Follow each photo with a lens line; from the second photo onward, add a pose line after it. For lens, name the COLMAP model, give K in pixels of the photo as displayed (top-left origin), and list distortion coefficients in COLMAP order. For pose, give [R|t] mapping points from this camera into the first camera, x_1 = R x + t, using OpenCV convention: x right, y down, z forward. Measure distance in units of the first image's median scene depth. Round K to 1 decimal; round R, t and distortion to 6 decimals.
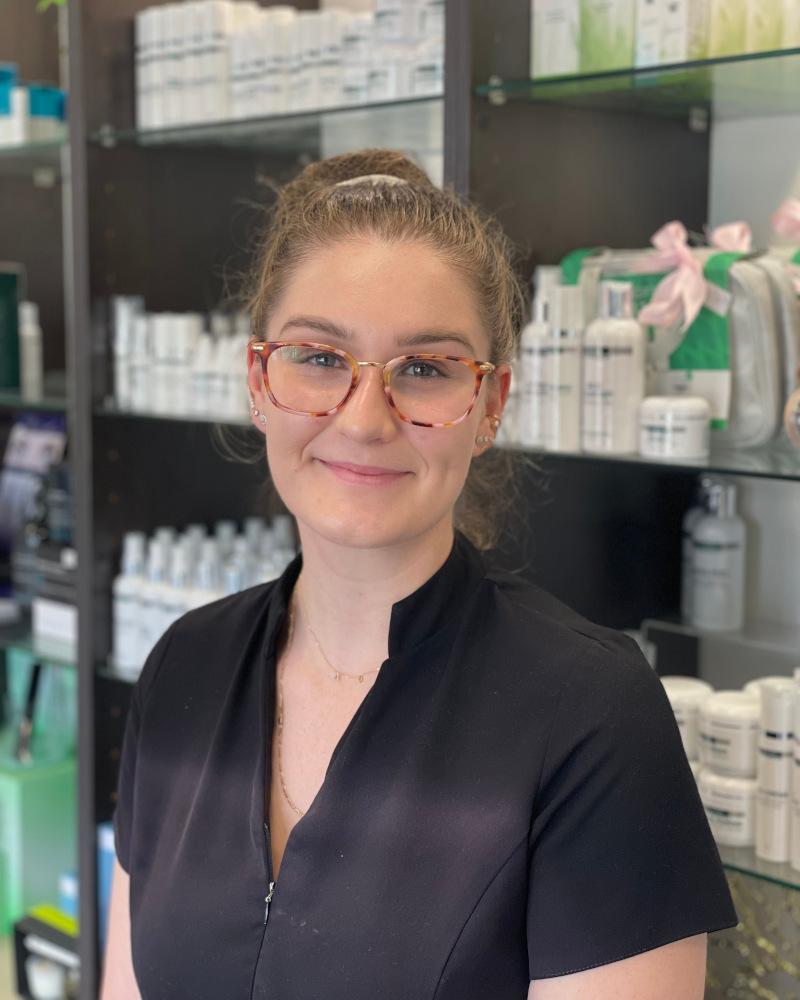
lens RADIAL K [[1647.6, 0, 400.9], [0, 1647.6, 498.7], [0, 0, 1]] dist [0.188781, 0.000000]
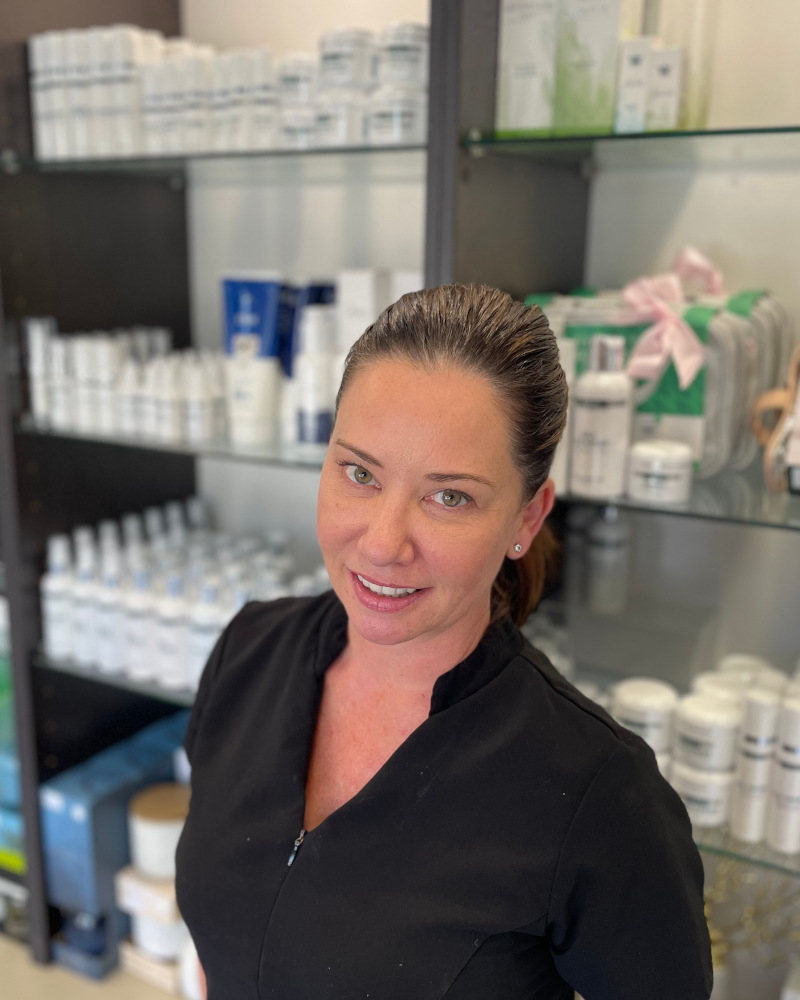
lens RADIAL K [[996.0, 0, 397.6], [0, 996.0, 503.5], [0, 0, 1]] dist [0.056085, 0.000000]
pose [[0.951991, -0.072564, 0.297401, -0.163452], [0.030811, 0.989279, 0.142752, -0.101041], [-0.304571, -0.126735, 0.944020, 0.355054]]
